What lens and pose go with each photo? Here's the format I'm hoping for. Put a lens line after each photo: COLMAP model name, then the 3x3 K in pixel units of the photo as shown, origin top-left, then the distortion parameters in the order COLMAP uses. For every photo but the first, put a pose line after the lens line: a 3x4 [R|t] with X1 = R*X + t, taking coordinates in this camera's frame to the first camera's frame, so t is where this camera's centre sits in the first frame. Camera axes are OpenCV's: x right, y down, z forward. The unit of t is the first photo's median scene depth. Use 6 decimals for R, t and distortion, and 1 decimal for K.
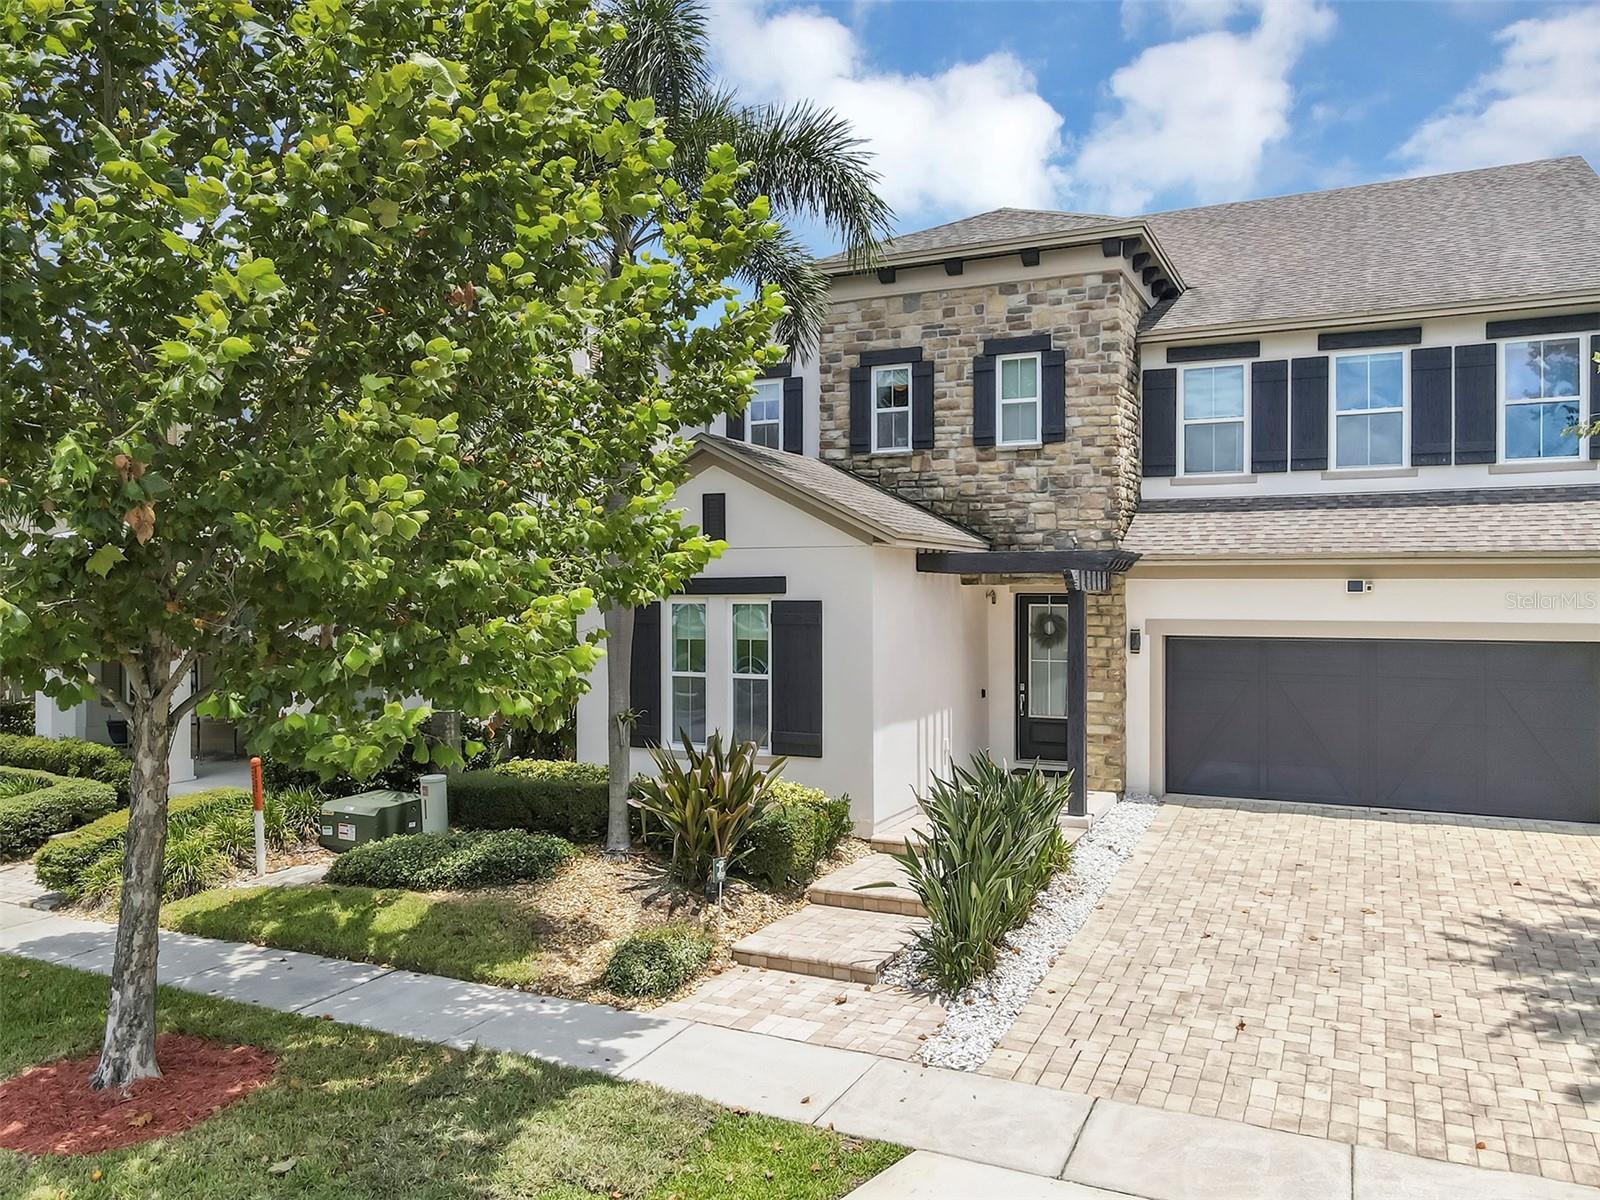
lens RADIAL K [[1205.6, 0, 788.9], [0, 1205.6, 591.2], [0, 0, 1]] dist [-0.007787, 0.033012]
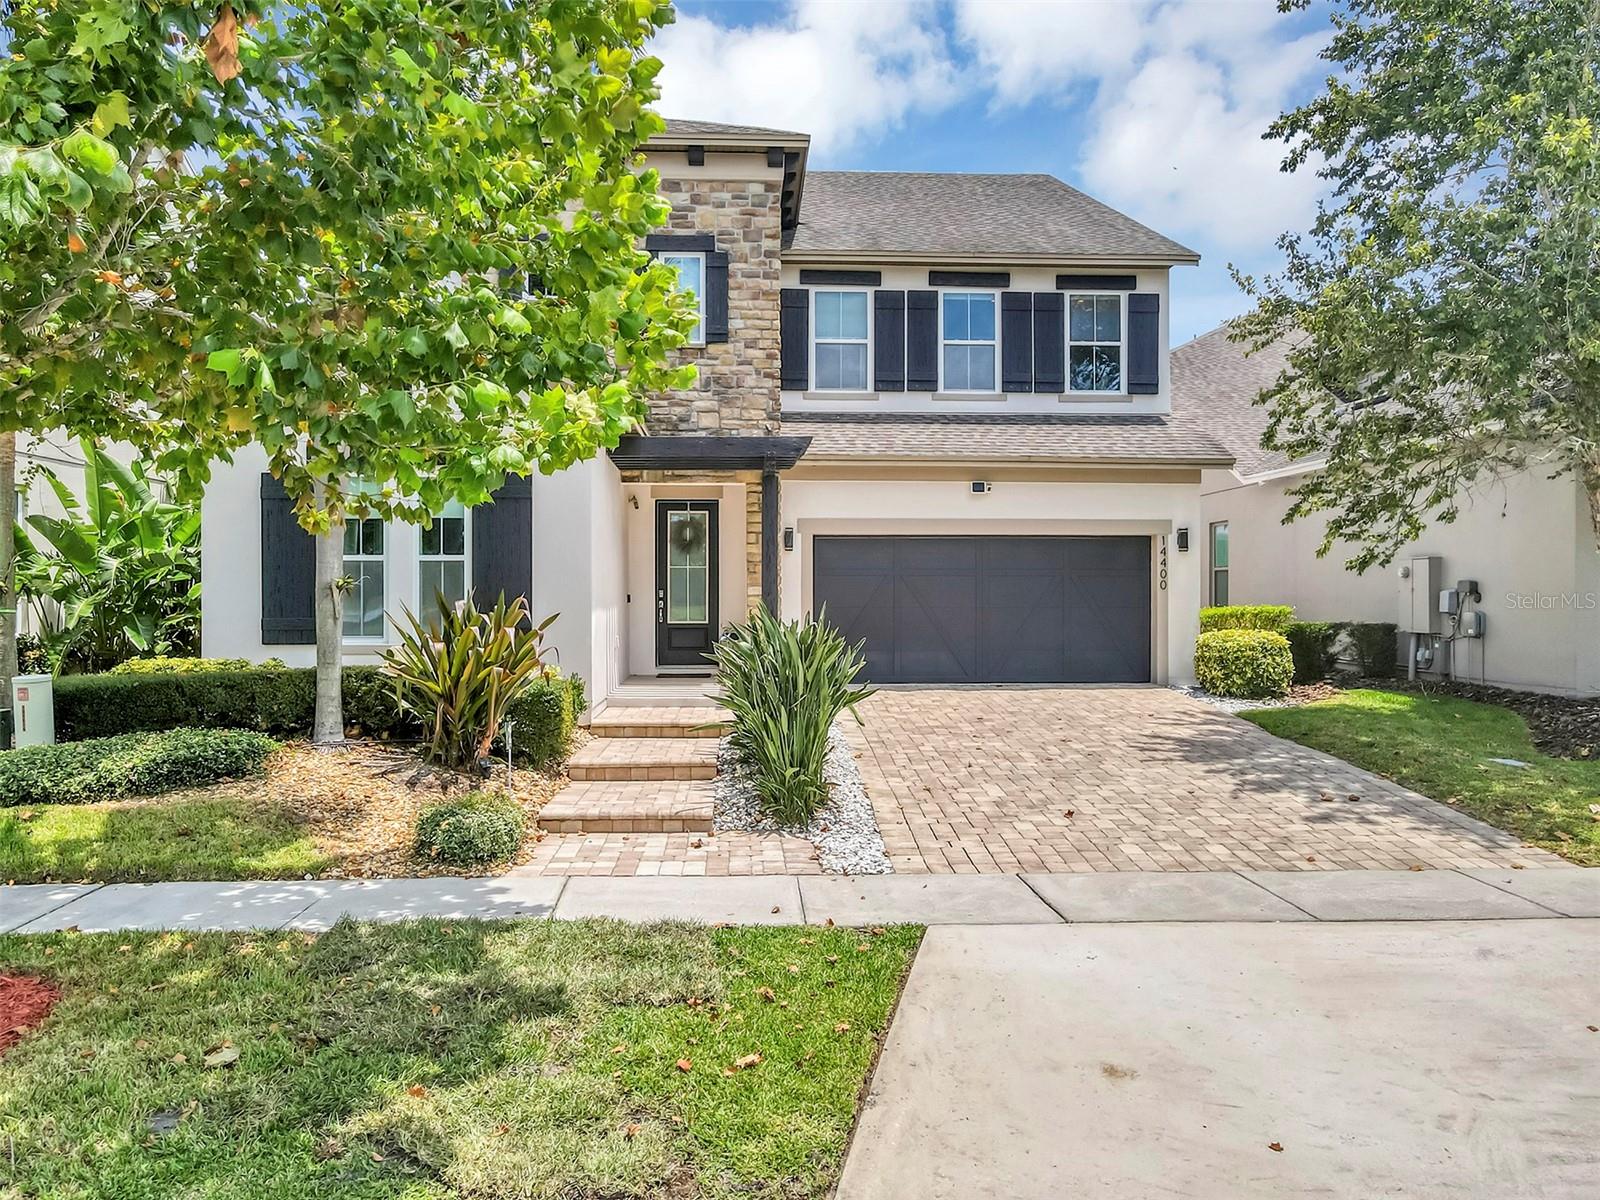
lens RADIAL K [[1183.3, 0, 794.5], [0, 1183.3, 580.2], [0, 0, 1]] dist [0.007977, 0.002068]
pose [[0.877839, 0.004474, 0.478934, -0.211699], [0.000262, 0.999952, -0.009820, 0.091717], [-0.478955, 0.008746, 0.877796, 0.099013]]
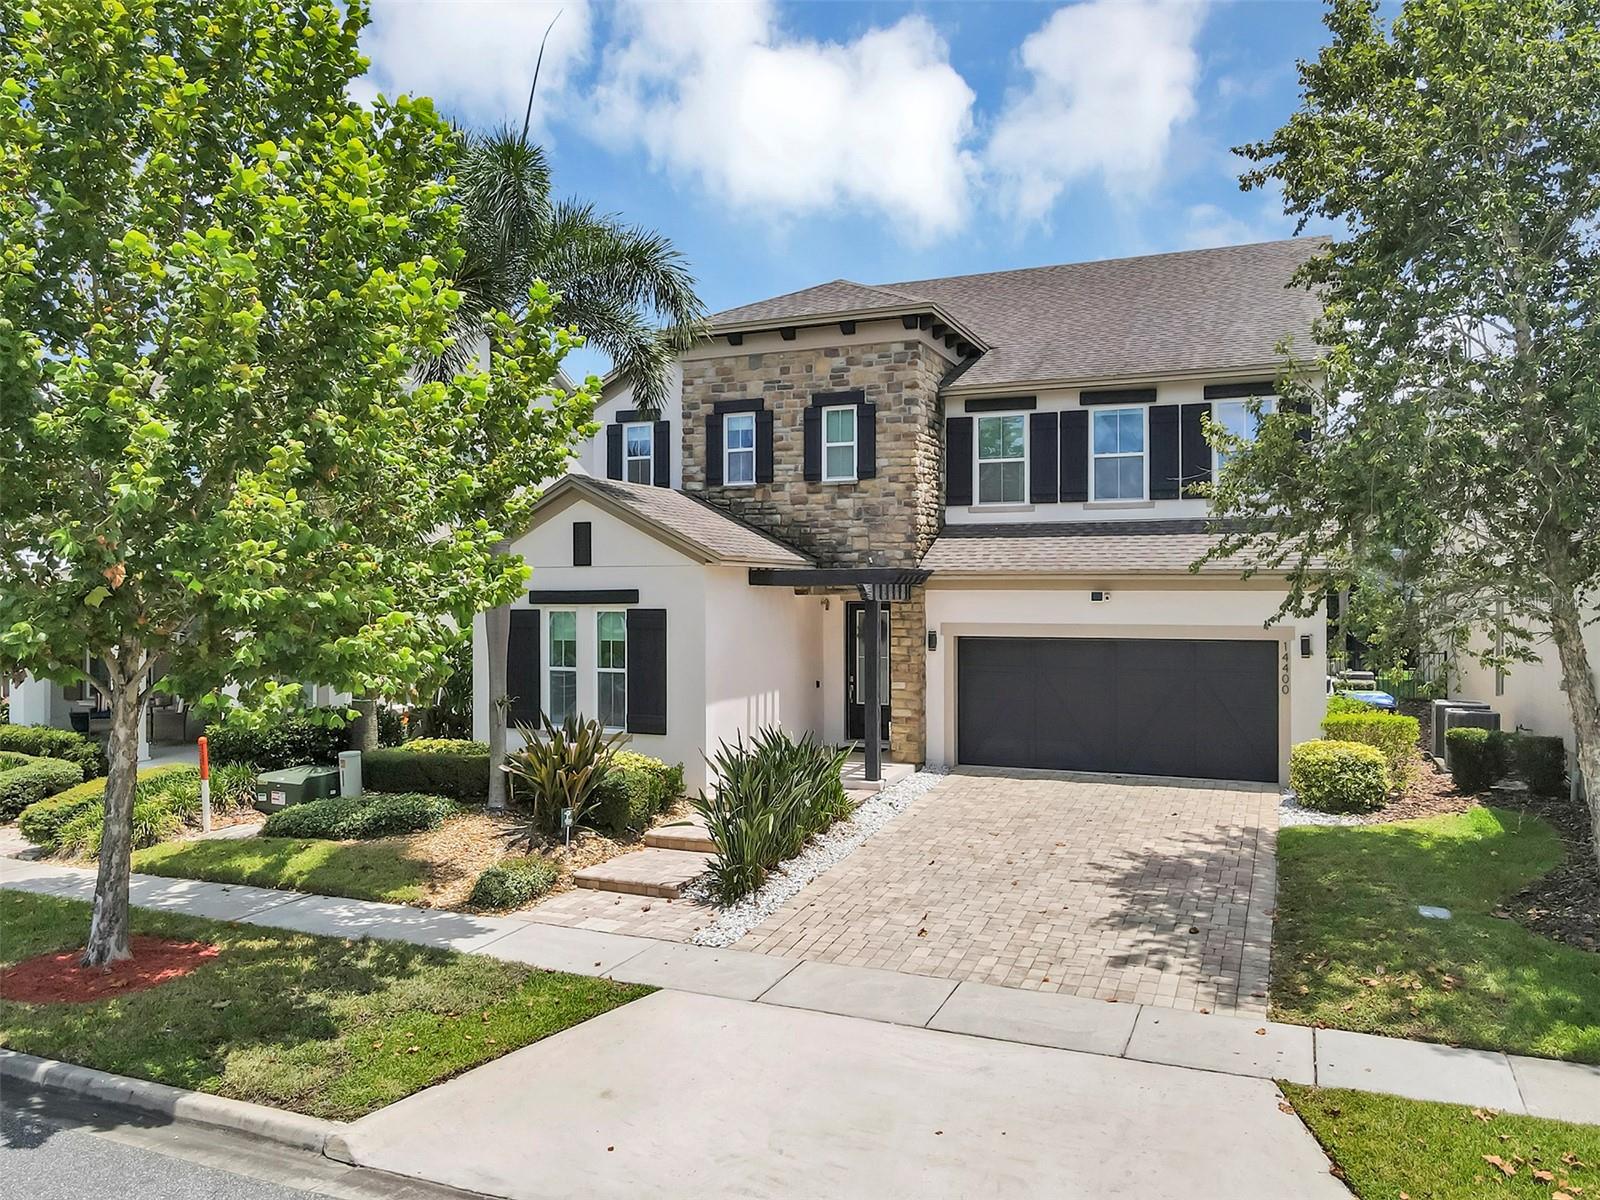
lens RADIAL K [[1181.3, 0, 789.2], [0, 1181.3, 593.5], [0, 0, 1]] dist [-0.013562, 0.044759]
pose [[0.998976, -0.001015, 0.045222, 0.091340], [0.000975, 0.999999, 0.000909, -0.008549], [-0.045222, -0.000864, 0.998977, -0.207321]]
